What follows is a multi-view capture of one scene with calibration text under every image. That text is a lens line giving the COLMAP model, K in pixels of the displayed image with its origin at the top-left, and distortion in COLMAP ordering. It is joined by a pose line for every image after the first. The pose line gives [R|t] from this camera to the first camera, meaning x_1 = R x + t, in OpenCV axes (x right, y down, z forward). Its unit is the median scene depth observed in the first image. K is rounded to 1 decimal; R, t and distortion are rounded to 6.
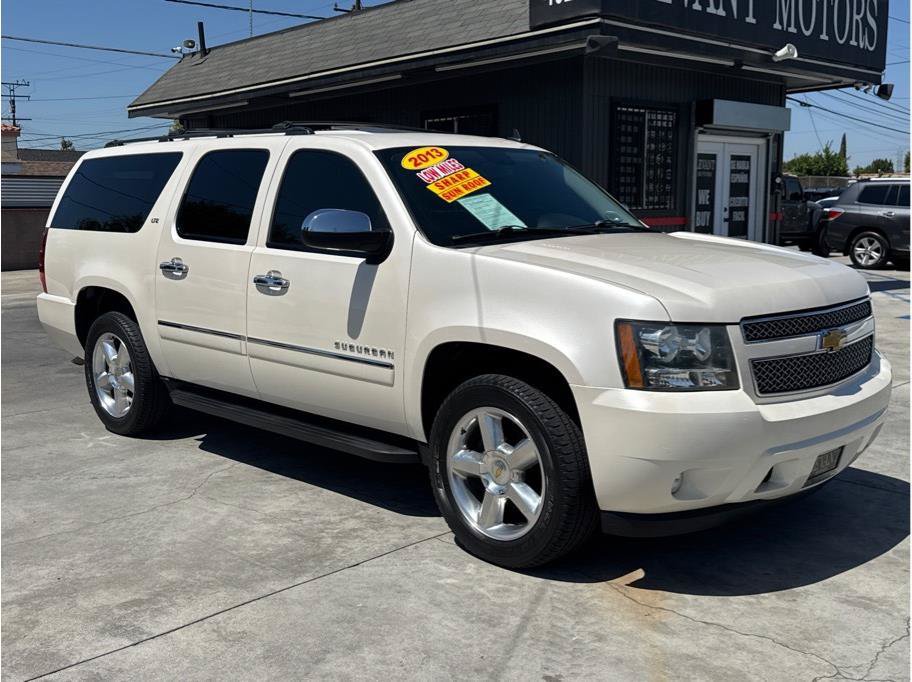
lens RADIAL K [[1022.1, 0, 451.7], [0, 1022.1, 355.5], [0, 0, 1]] dist [0.068754, 0.000000]
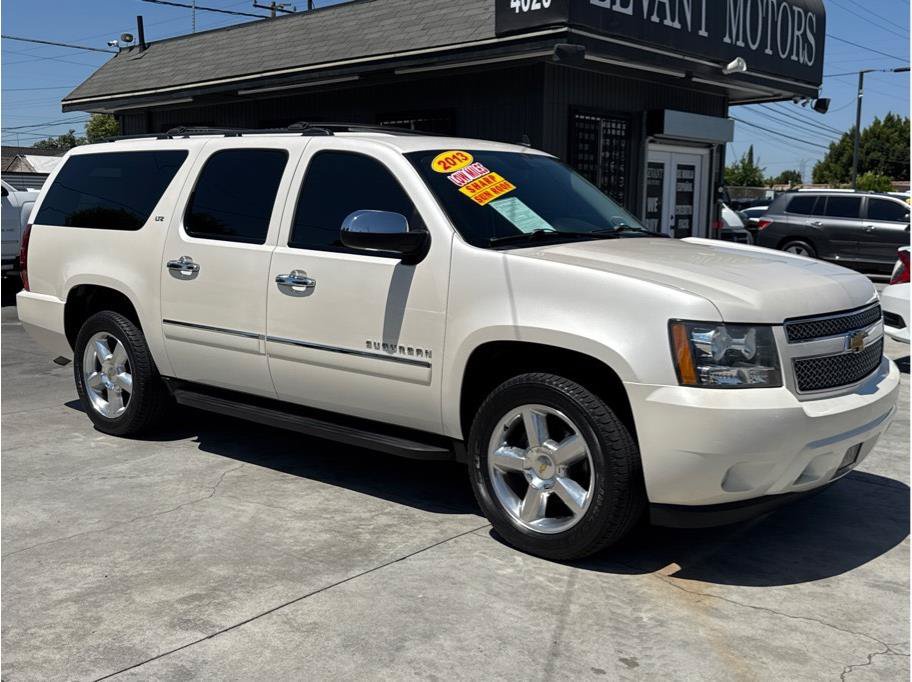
lens RADIAL K [[1022.1, 0, 452.9], [0, 1022.1, 372.9], [0, 0, 1]] dist [0.068754, 0.000000]
pose [[0.995975, 0.002433, 0.089599, -0.125184], [-0.003543, 0.999919, 0.012231, 0.005646], [-0.089562, -0.012499, 0.995903, -0.018548]]
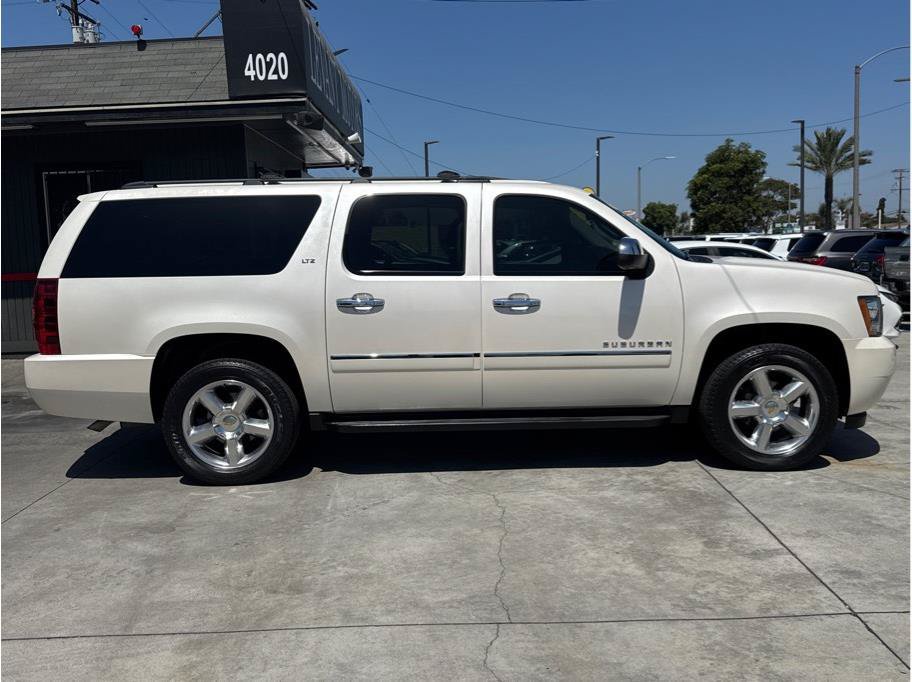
lens RADIAL K [[895.2, 0, 448.8], [0, 895.2, 344.5], [0, 0, 1]] dist [0.044360, 0.000000]
pose [[0.689521, -0.094252, 0.718107, -1.111069], [0.133994, 0.990981, 0.001407, -0.040428], [-0.711763, 0.095252, 0.695931, 0.372694]]
